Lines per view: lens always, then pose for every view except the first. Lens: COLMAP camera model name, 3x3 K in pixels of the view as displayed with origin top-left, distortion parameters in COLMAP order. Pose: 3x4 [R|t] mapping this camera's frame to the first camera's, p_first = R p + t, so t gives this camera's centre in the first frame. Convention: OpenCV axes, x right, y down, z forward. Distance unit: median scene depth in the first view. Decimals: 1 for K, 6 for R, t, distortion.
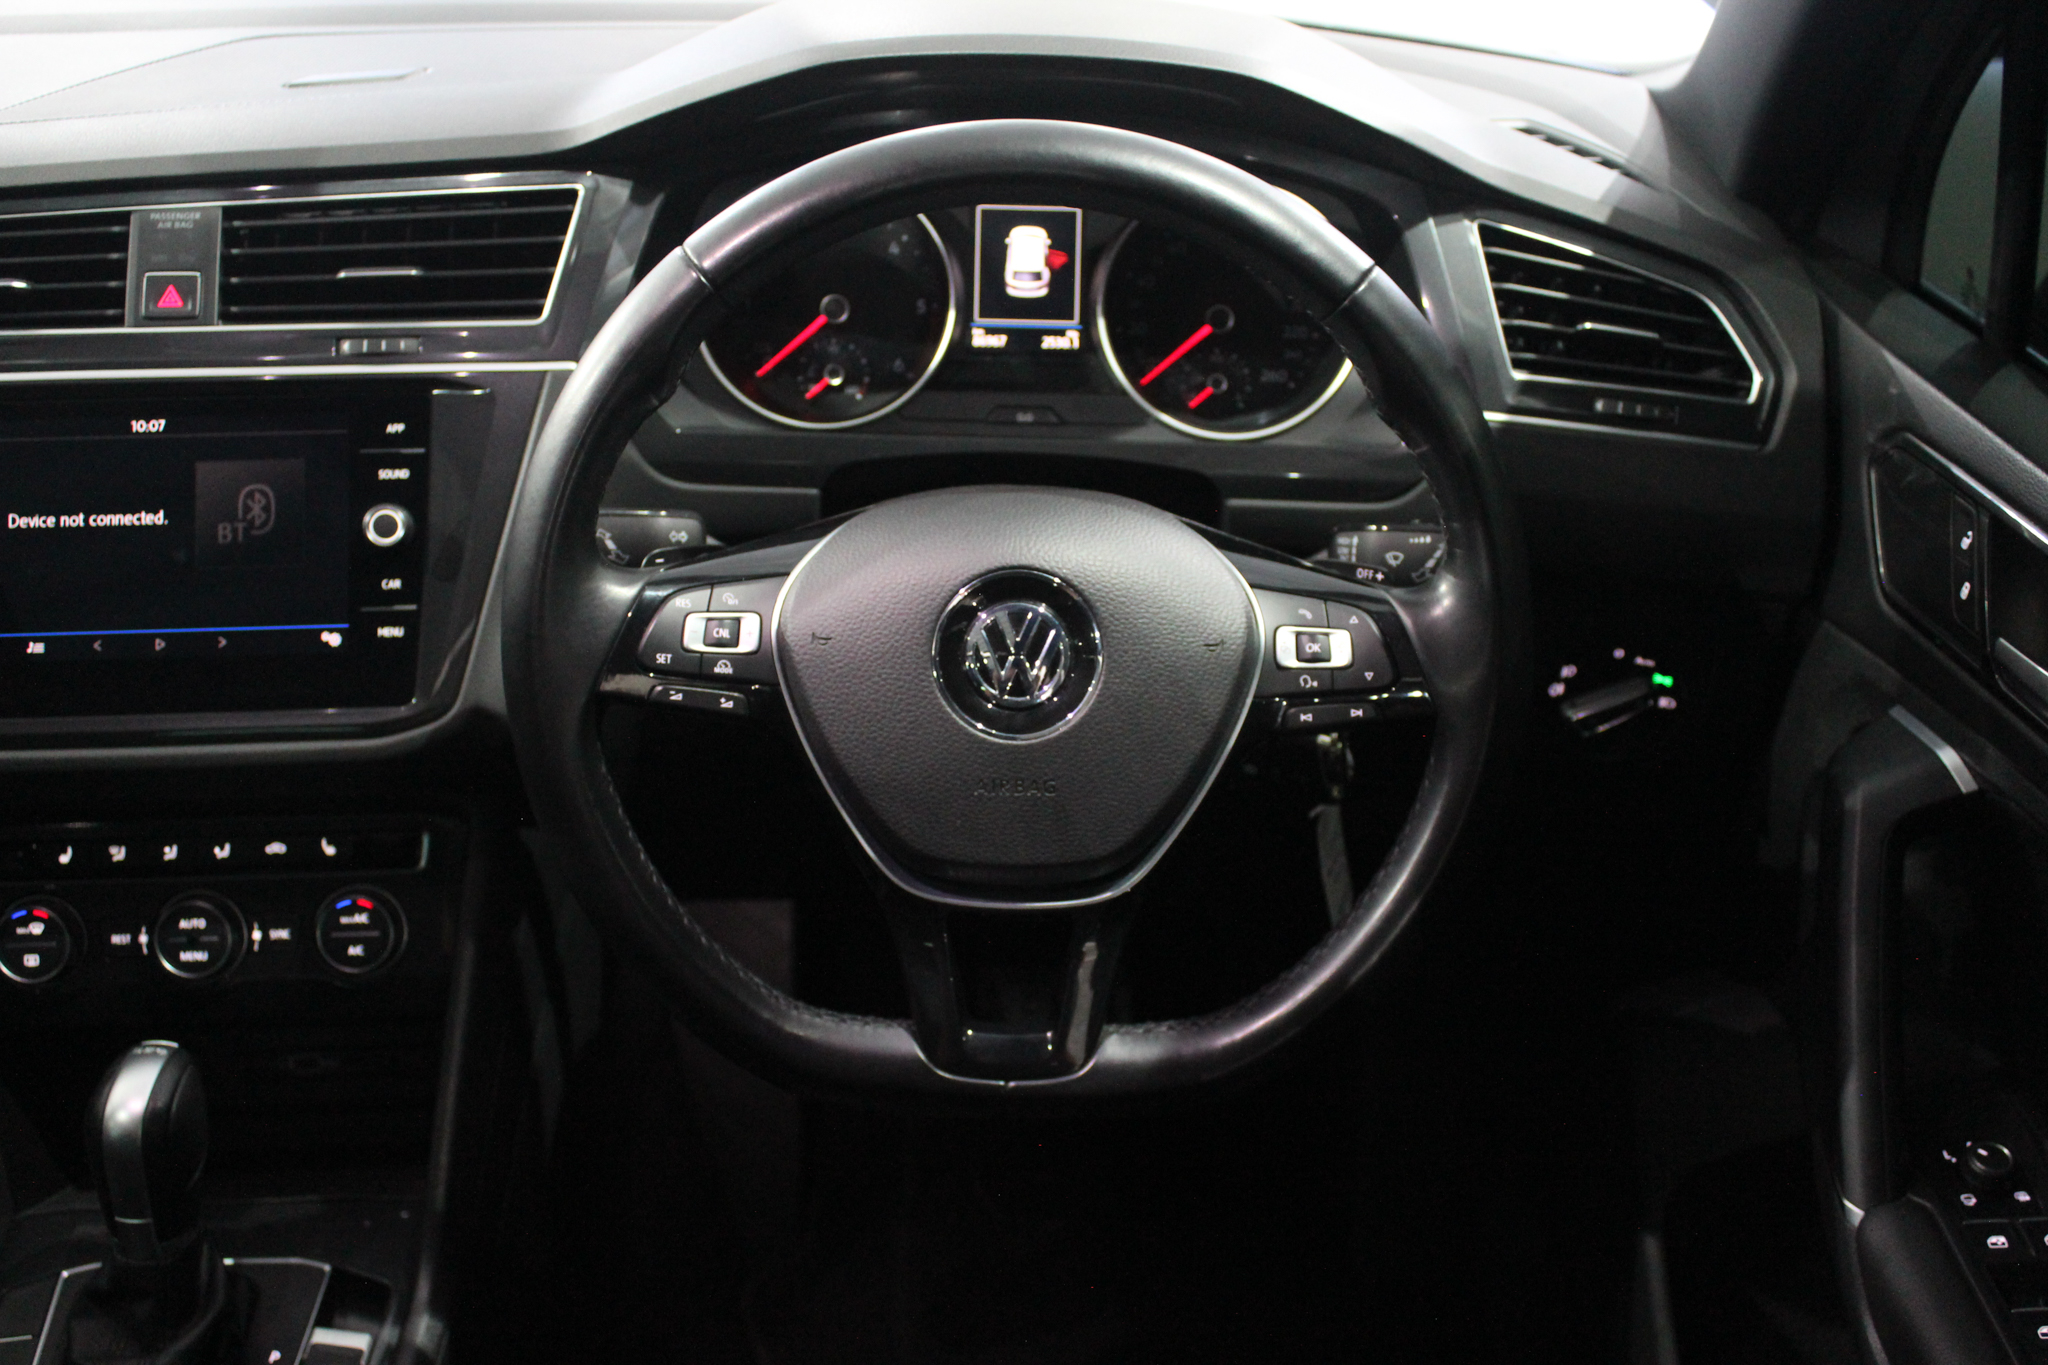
lens RADIAL K [[2152.3, 0, 1024.0], [0, 2152.3, 682.5], [0, 0, 1]] dist [-0.135625, 0.168450]
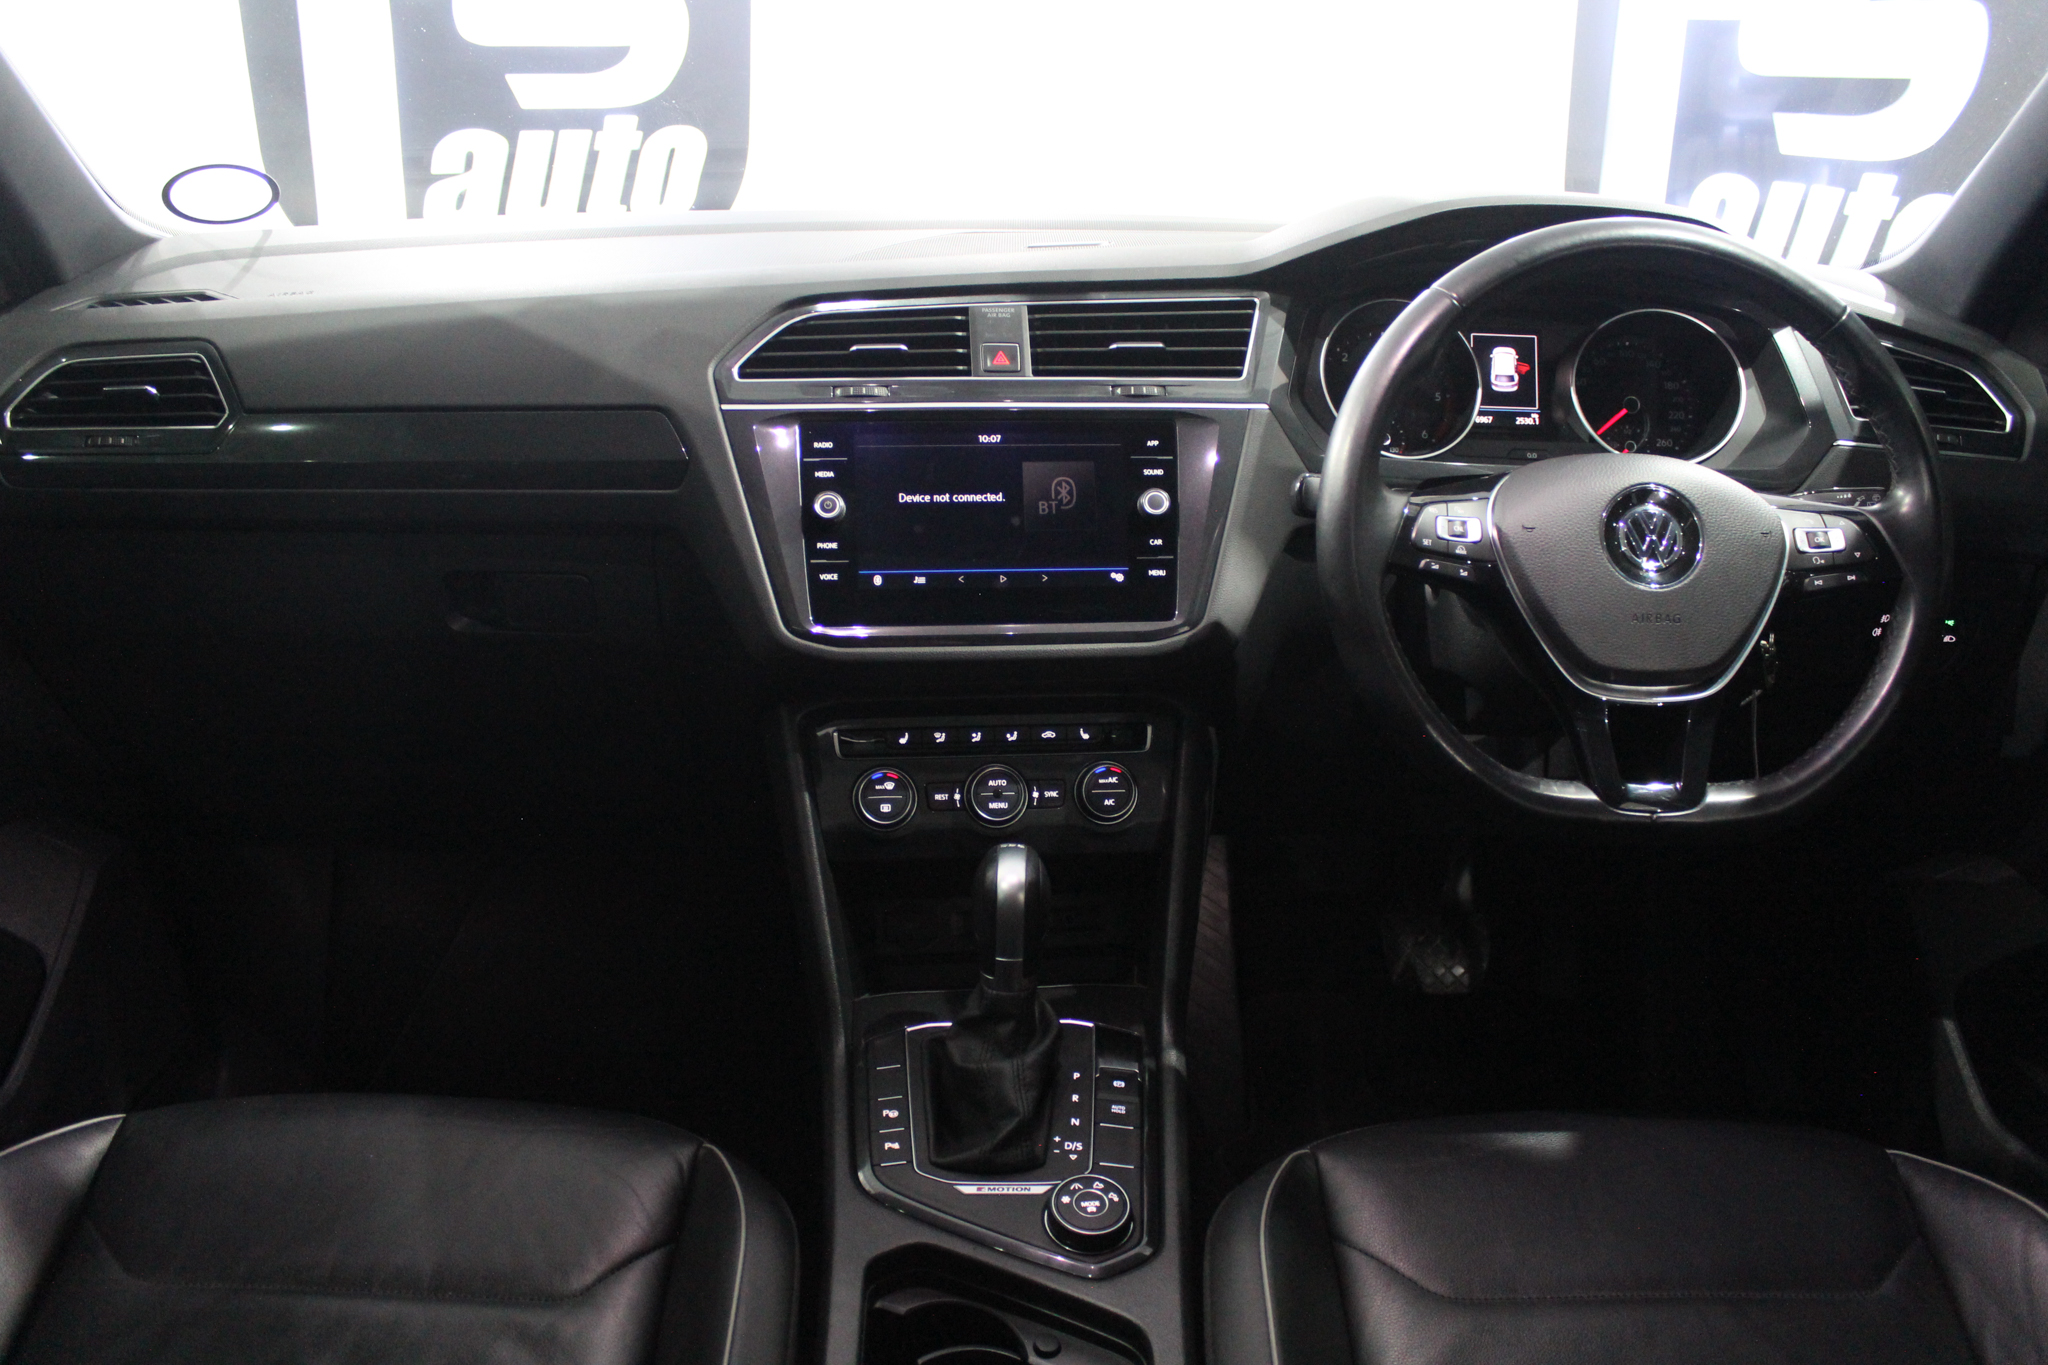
lens RADIAL K [[1705.8, 0, 1024.0], [0, 1705.8, 682.5], [0, 0, 1]] dist [-0.149546, 0.123787]
pose [[0.999927, -0.005290, 0.010897, -0.399022], [0.006929, 0.987685, -0.156305, 0.235067], [-0.009936, 0.156369, 0.987649, -0.163685]]
